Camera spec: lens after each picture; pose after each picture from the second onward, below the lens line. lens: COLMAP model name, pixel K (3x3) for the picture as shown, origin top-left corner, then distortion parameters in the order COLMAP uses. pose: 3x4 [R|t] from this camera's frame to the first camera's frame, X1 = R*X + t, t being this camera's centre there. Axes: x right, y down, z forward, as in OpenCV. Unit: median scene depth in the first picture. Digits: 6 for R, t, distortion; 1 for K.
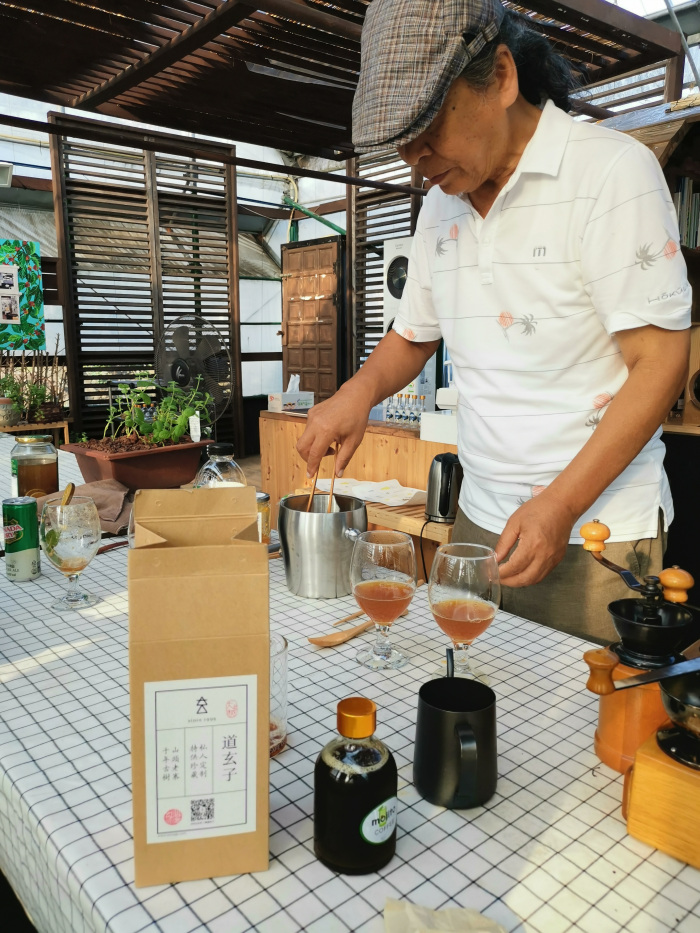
lens RADIAL K [[741.2, 0, 342.9], [0, 741.2, 474.6], [0, 0, 1]] dist [0.026992, 0.003831]
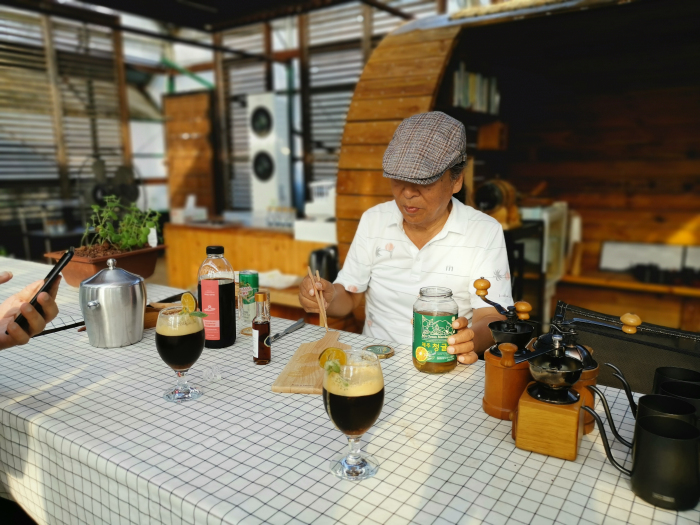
lens RADIAL K [[556.1, 0, 351.6], [0, 556.1, 262.5], [0, 0, 1]] dist [0.026992, 0.003831]
pose [[0.965709, -0.052354, 0.254294, -0.193010], [0.054698, 0.998501, -0.002150, 0.010951], [-0.253800, 0.015986, 0.967125, -0.124214]]
